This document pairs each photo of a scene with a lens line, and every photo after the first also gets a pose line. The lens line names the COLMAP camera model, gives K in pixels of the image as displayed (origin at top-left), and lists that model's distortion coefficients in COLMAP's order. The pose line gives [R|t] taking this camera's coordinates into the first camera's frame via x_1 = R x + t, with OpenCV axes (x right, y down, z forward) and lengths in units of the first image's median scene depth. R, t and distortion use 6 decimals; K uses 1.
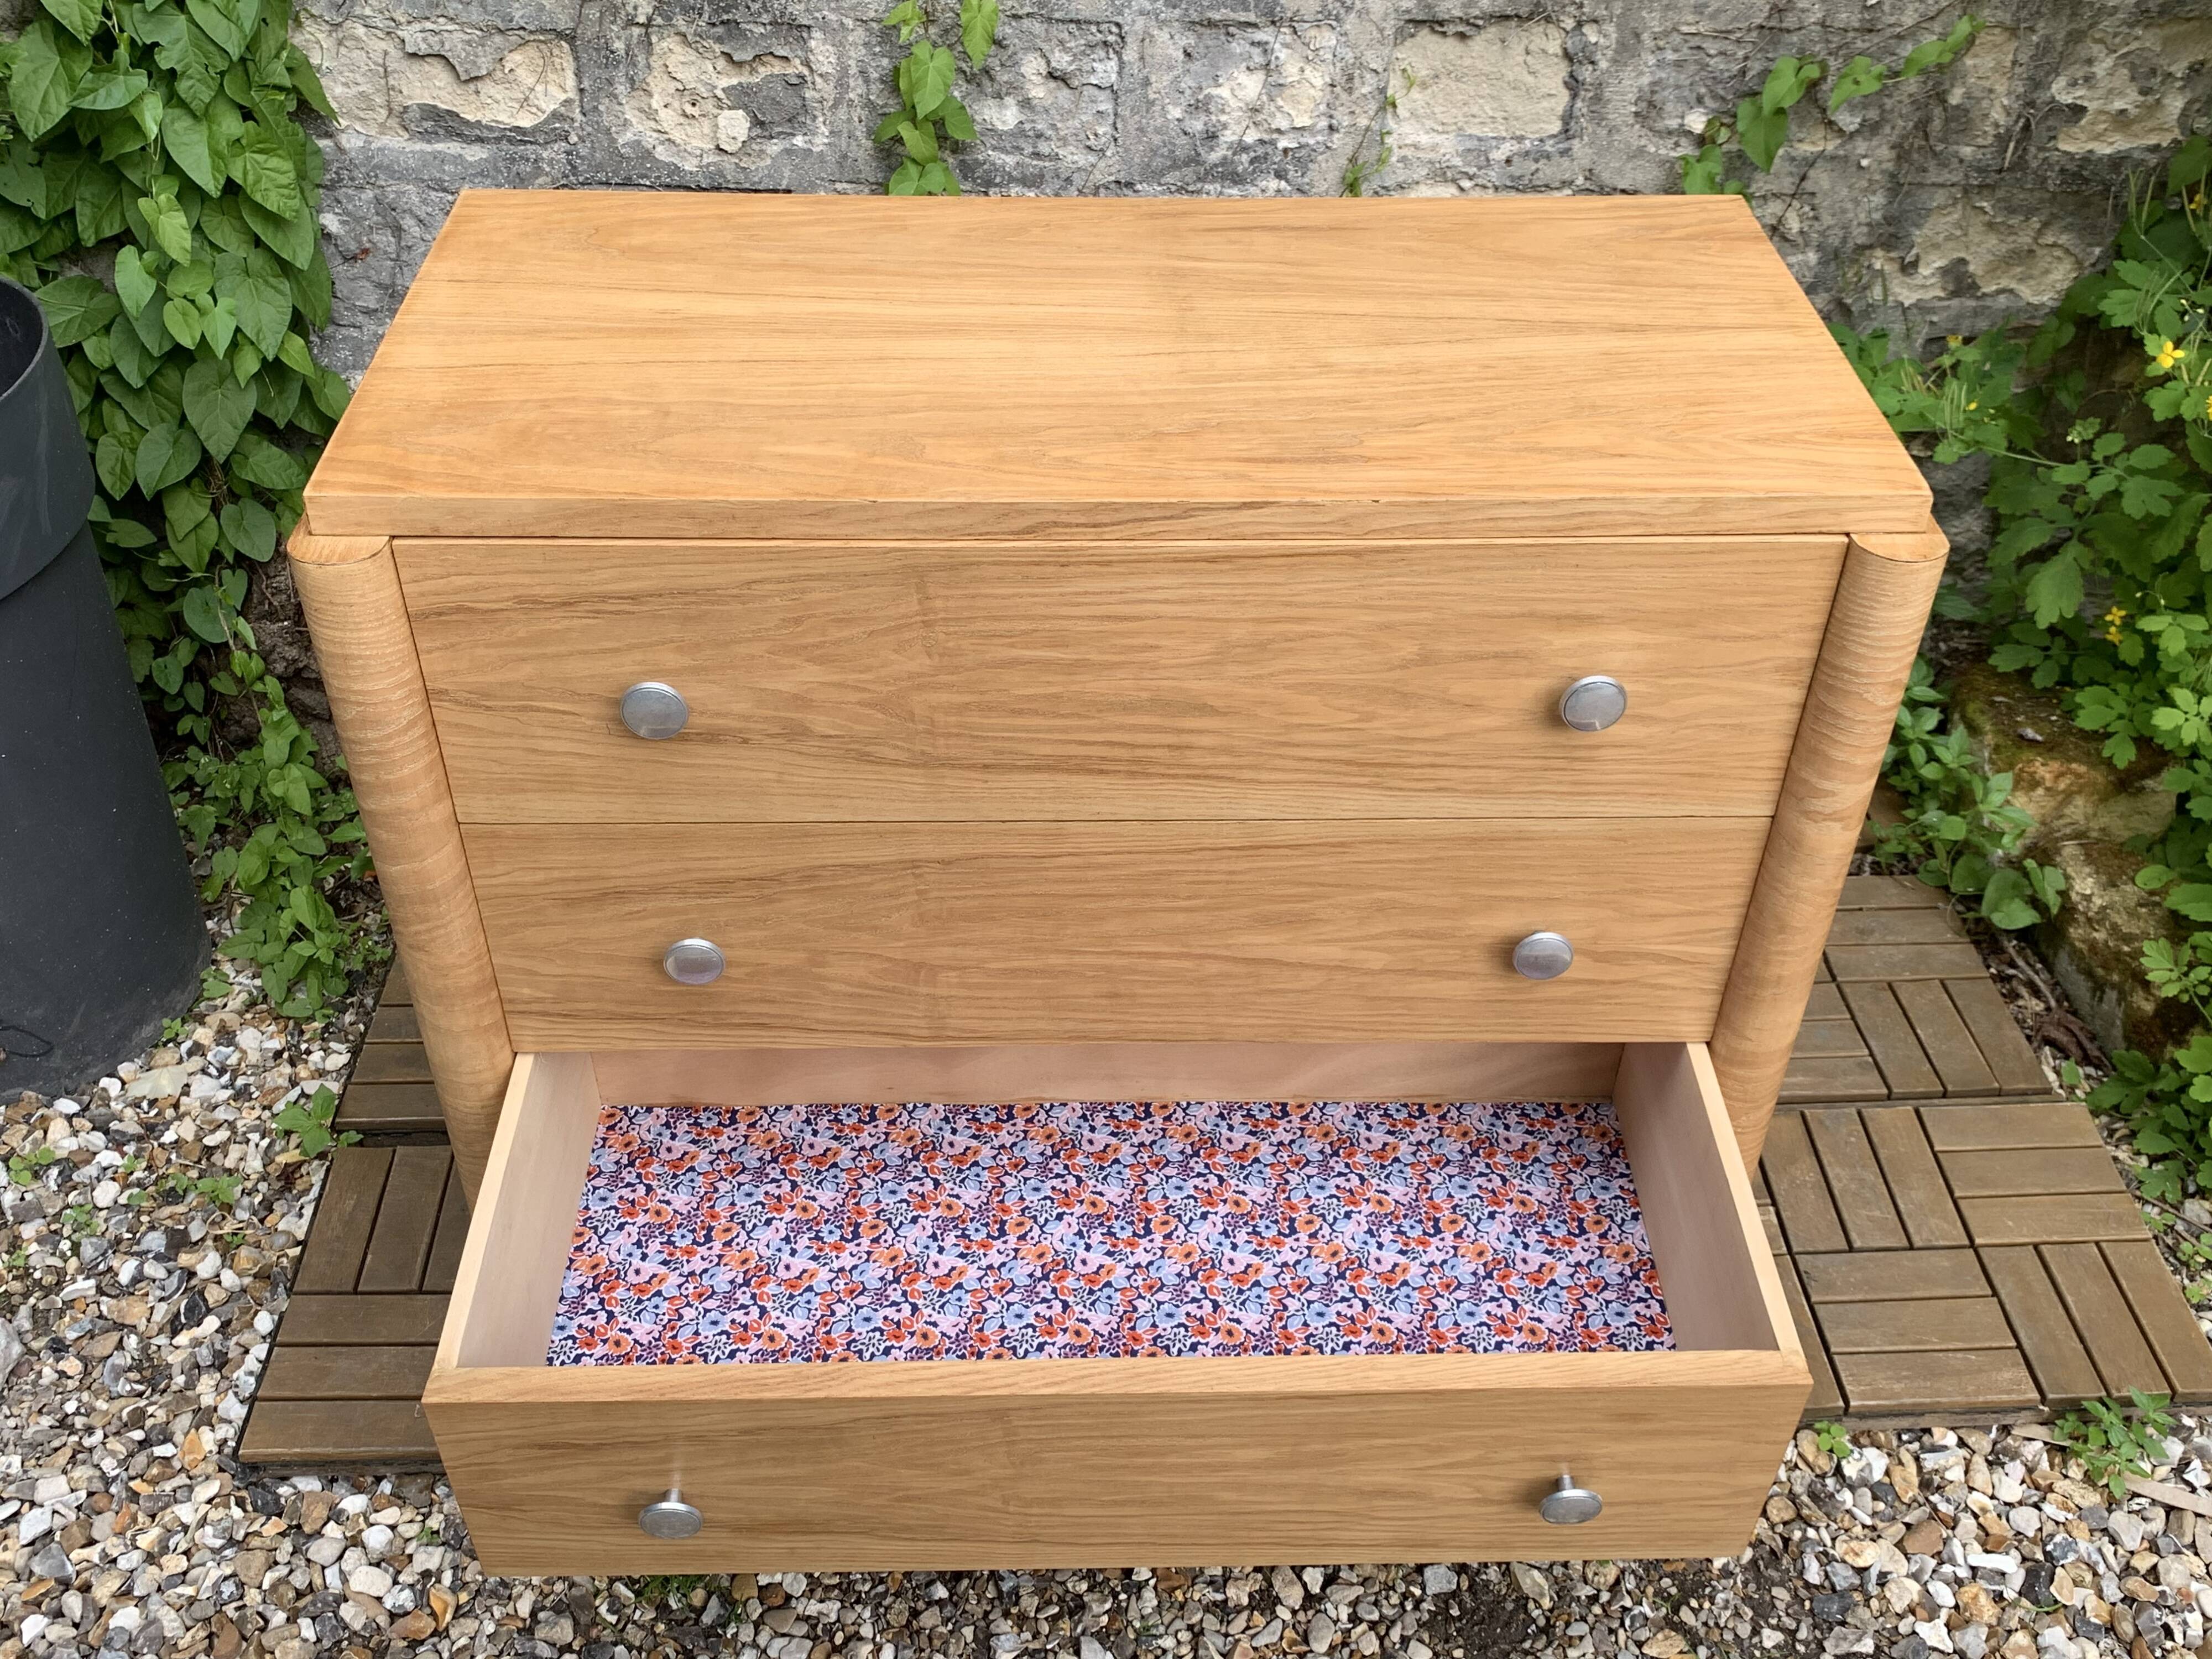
lens RADIAL K [[1975.1, 0, 1113.0], [0, 1975.1, 866.4], [0, 0, 1]] dist [0.158248, -0.338031]
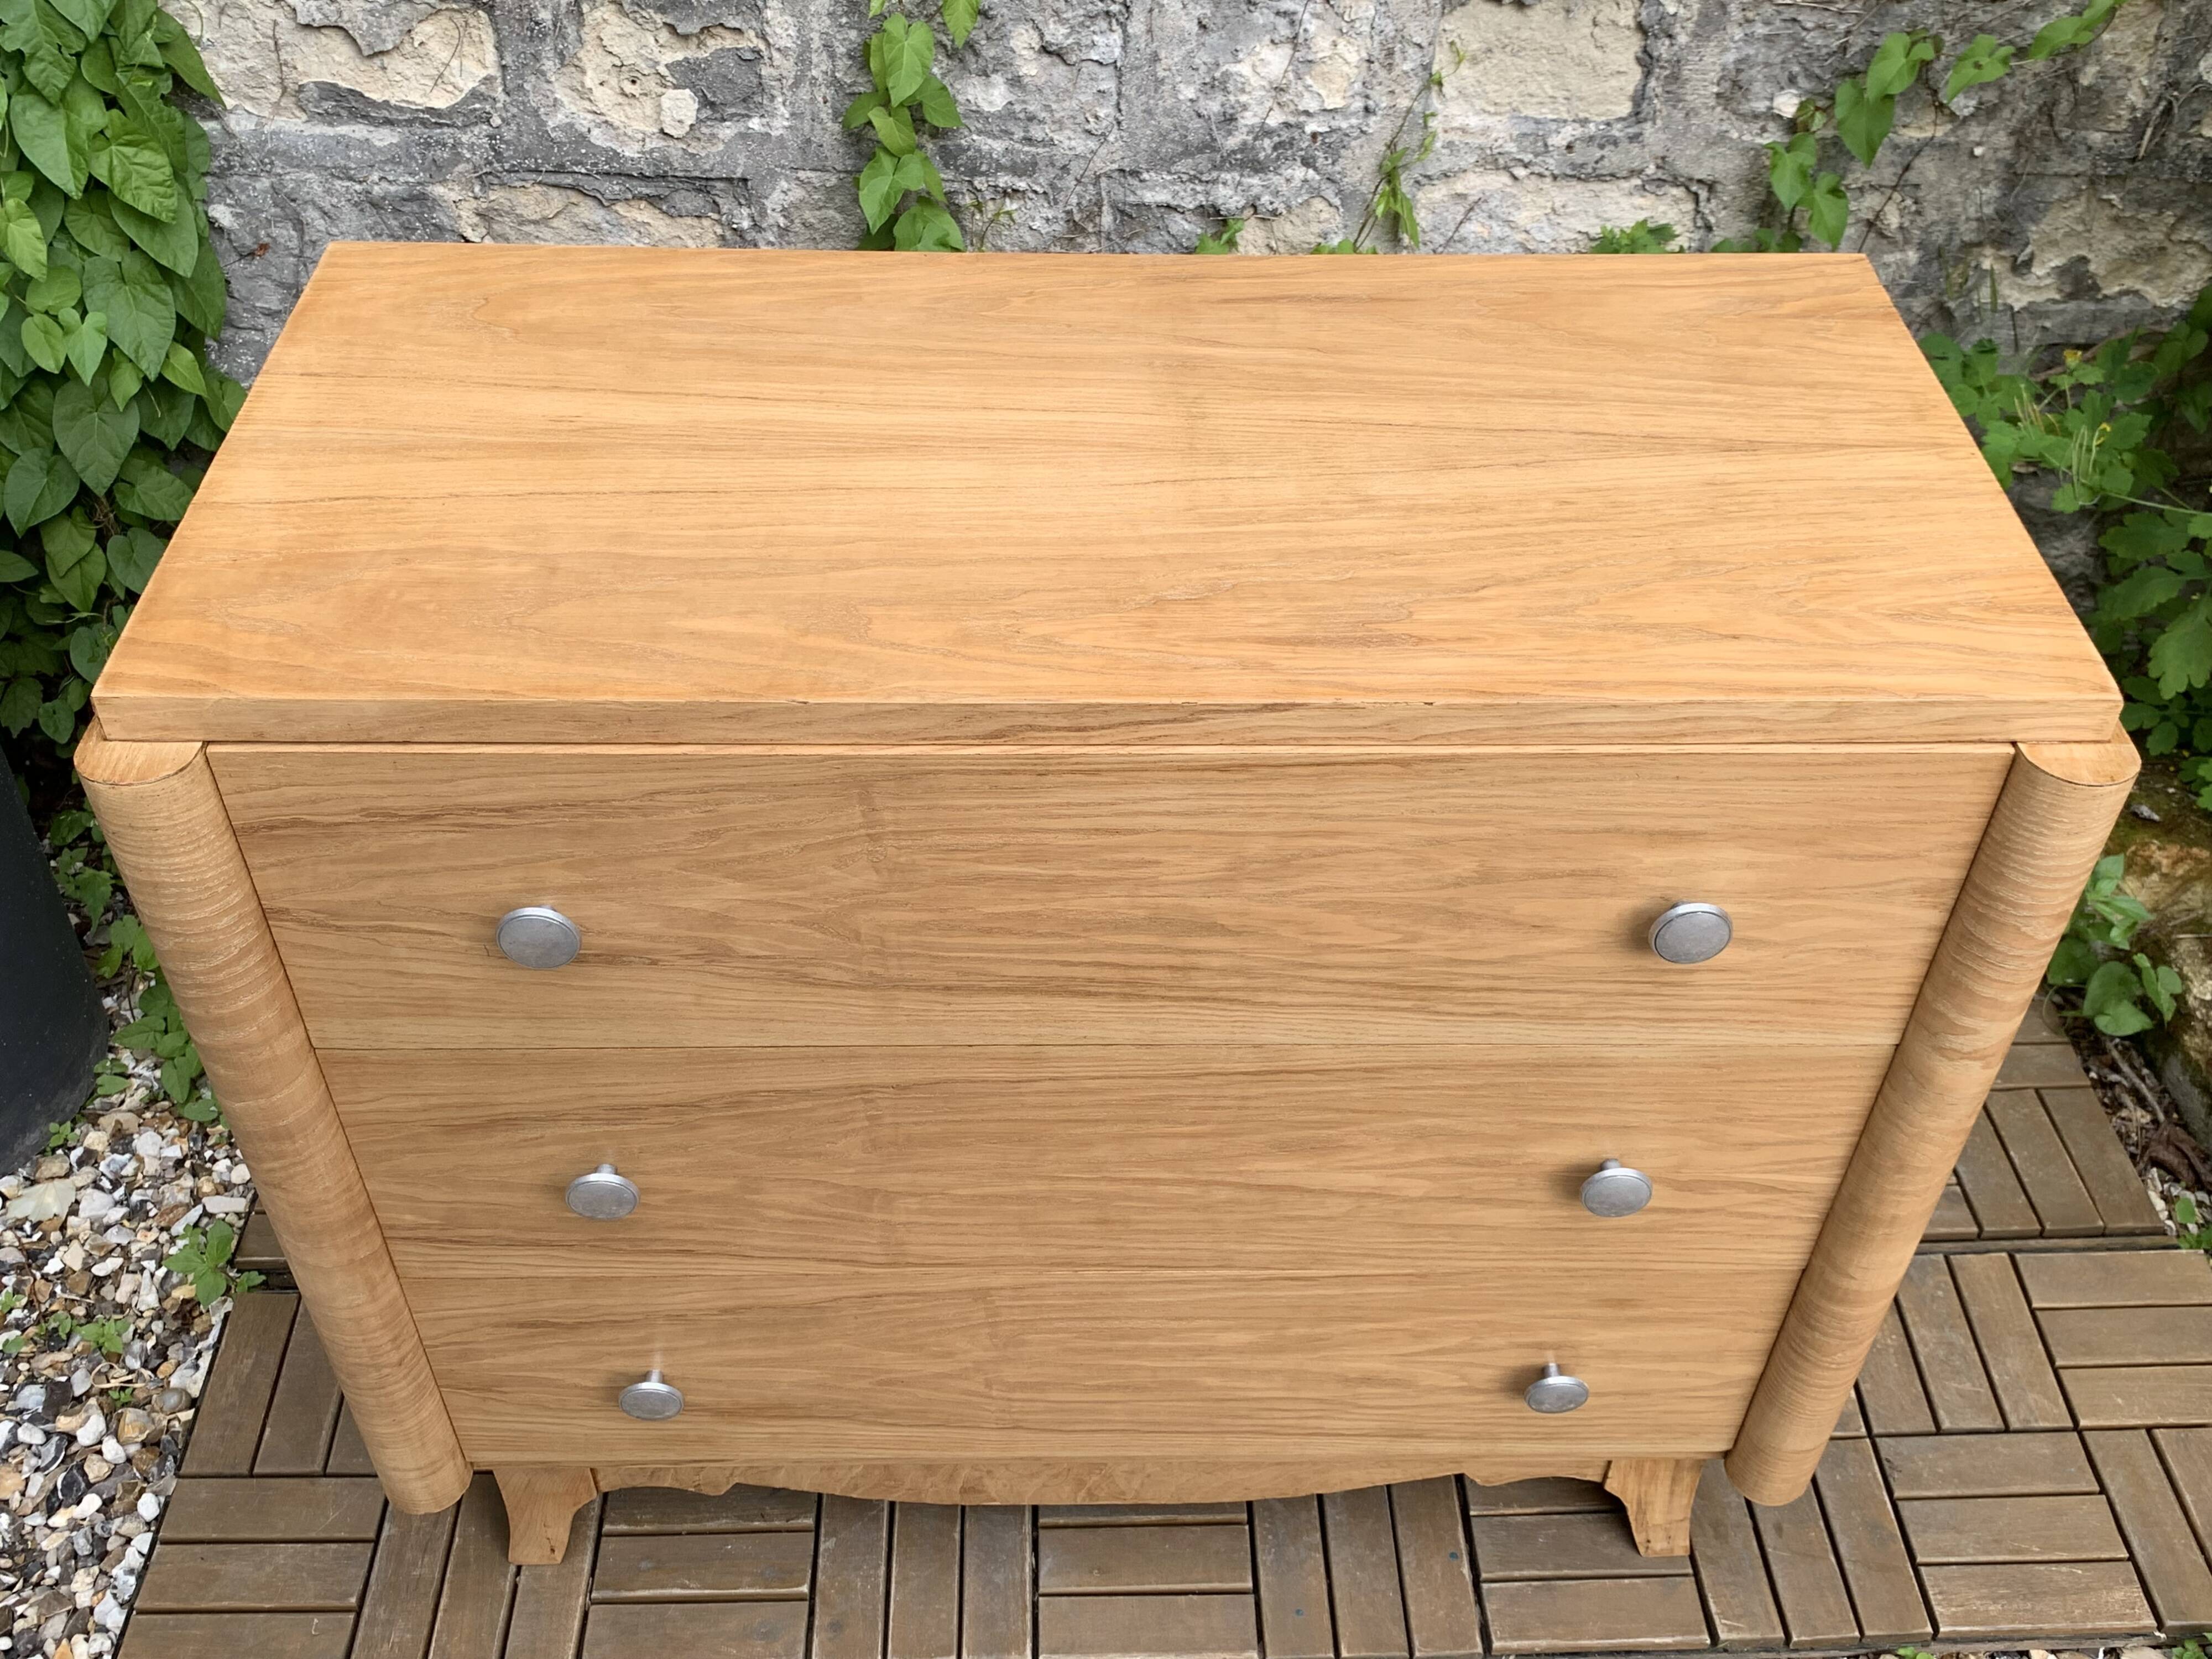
lens RADIAL K [[1982.4, 0, 1111.7], [0, 1982.4, 863.2], [0, 0, 1]] dist [0.111545, -0.203003]
pose [[0.999962, 0.006870, -0.005324, 0.006117], [-0.006524, 0.998026, 0.062470, -0.119292], [0.005743, -0.062433, 0.998033, 0.137418]]
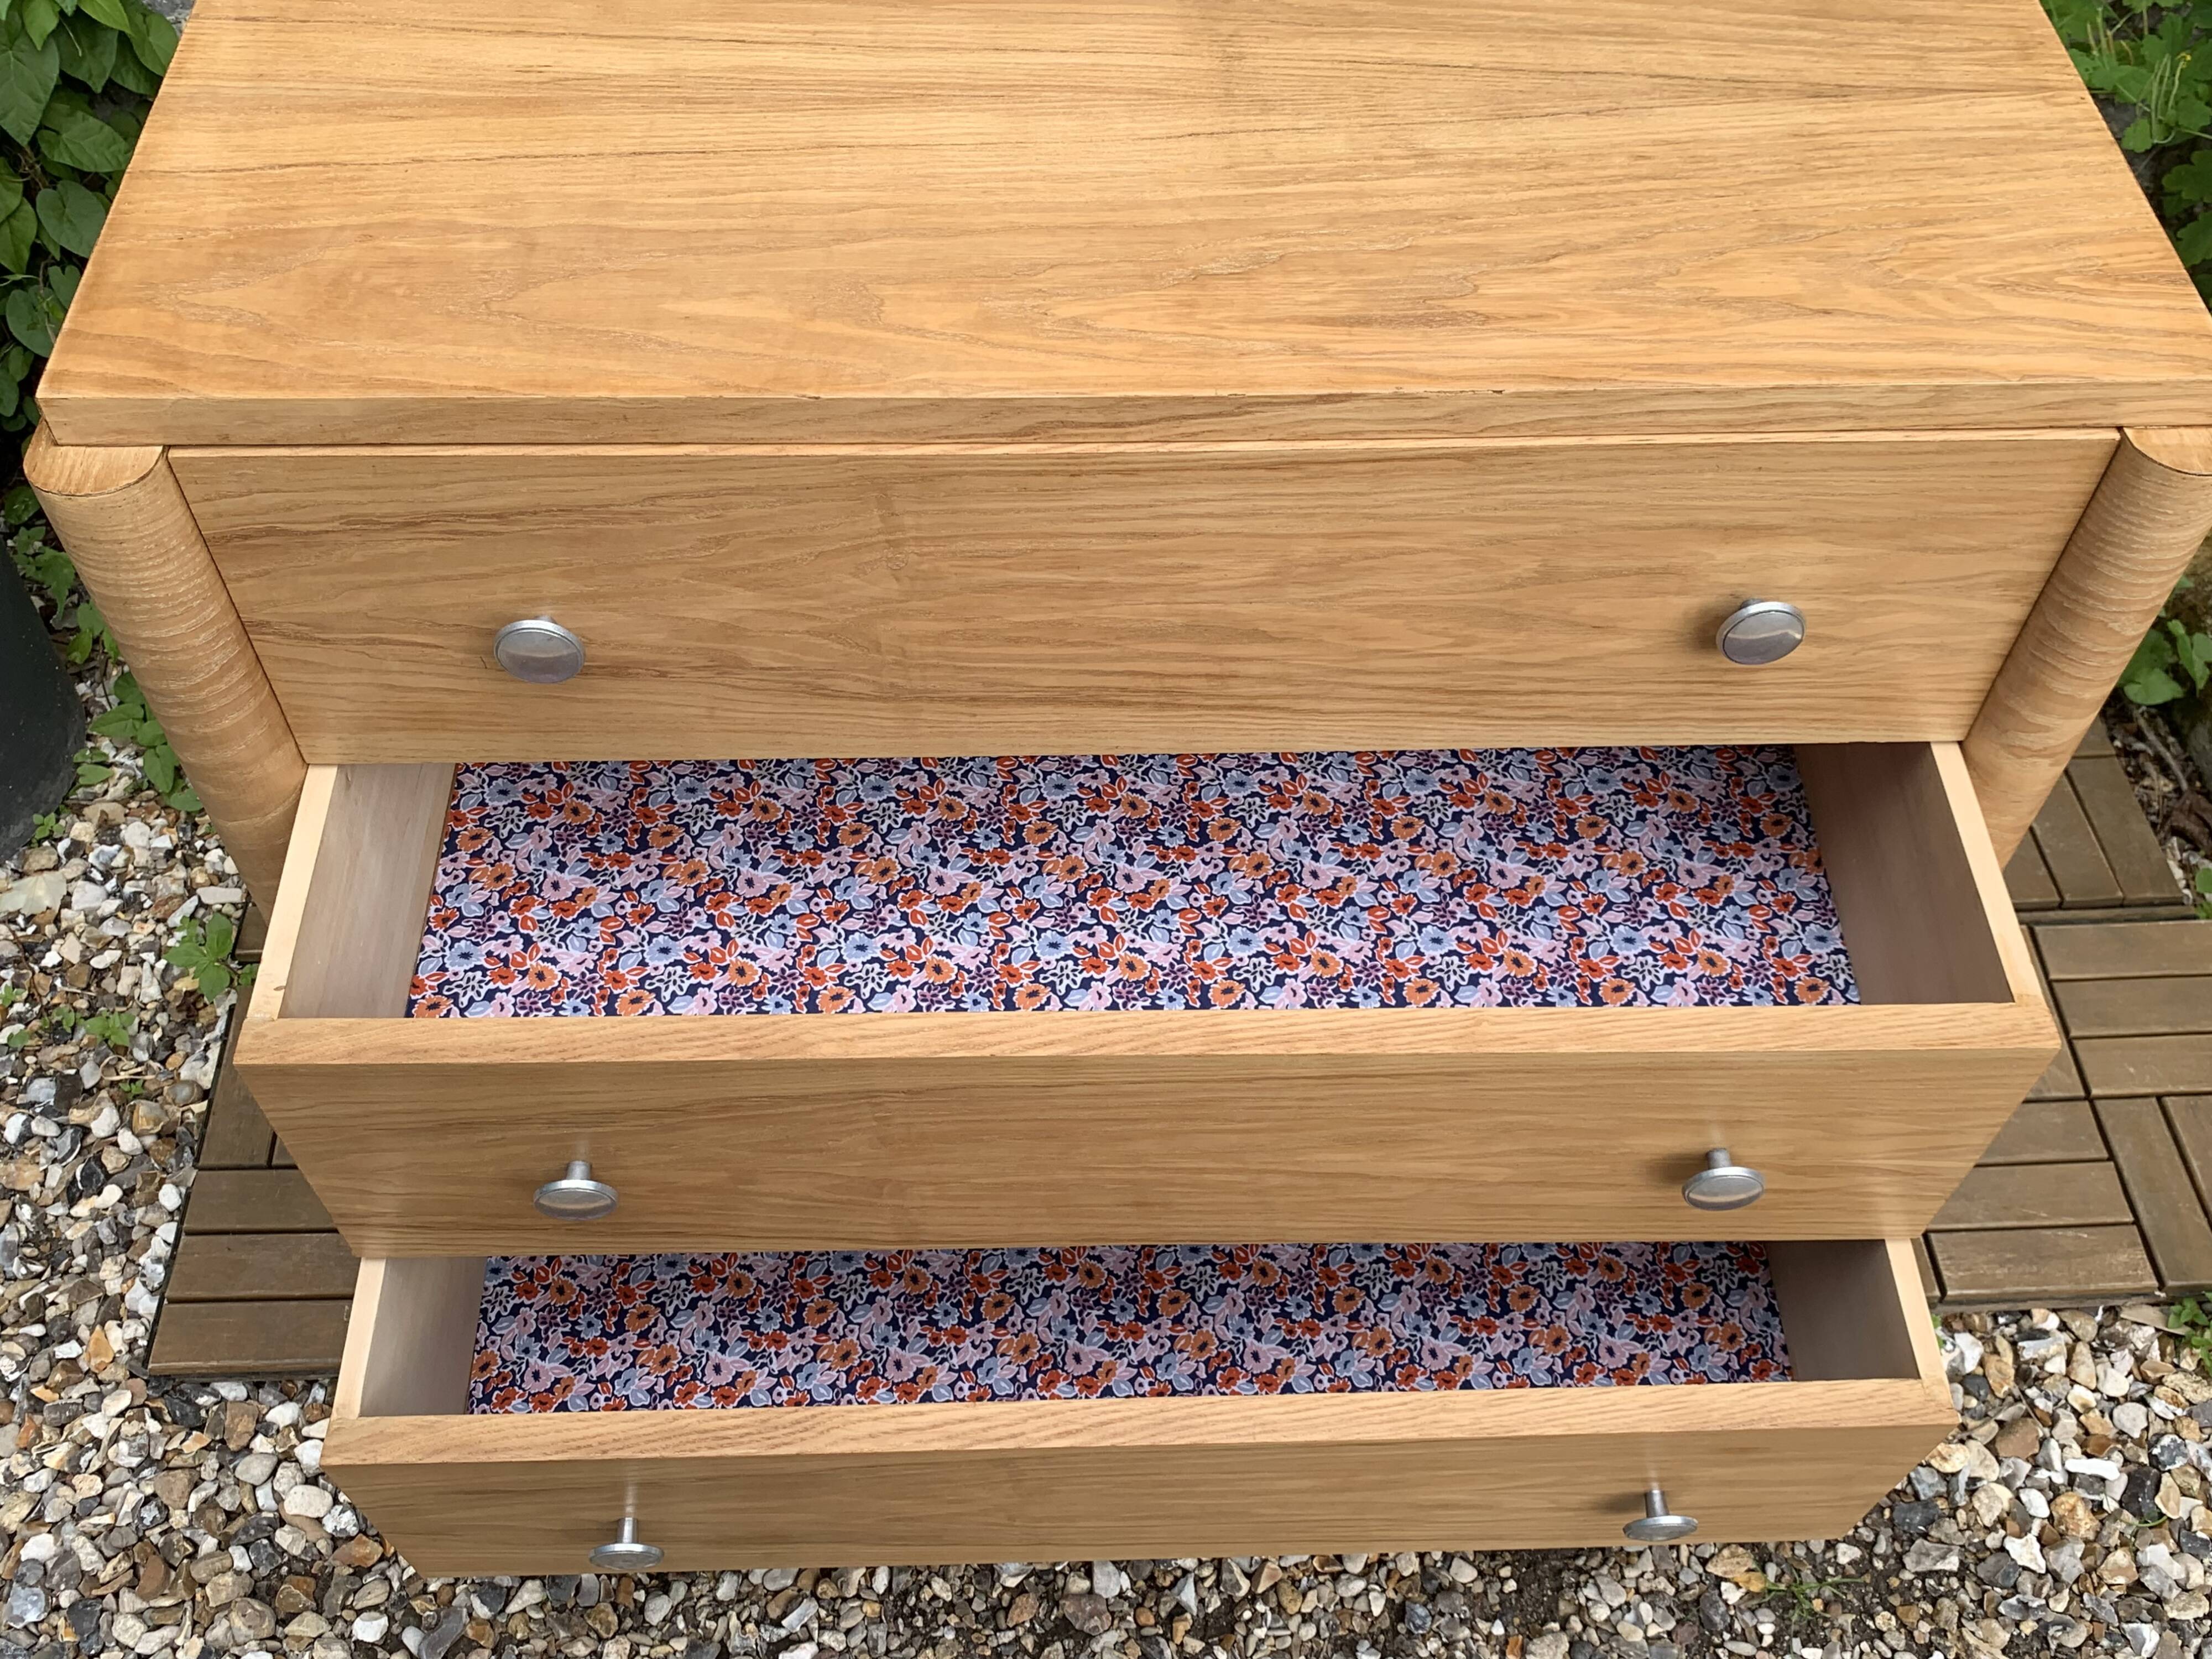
lens RADIAL K [[1983.4, 0, 1113.5], [0, 1983.4, 815.7], [0, 0, 1]] dist [0.104291, -0.215372]
pose [[0.999962, -0.003879, 0.007753, -0.011744], [0.002118, 0.976527, 0.215385, -0.134399], [-0.008406, -0.215361, 0.976498, 0.172954]]
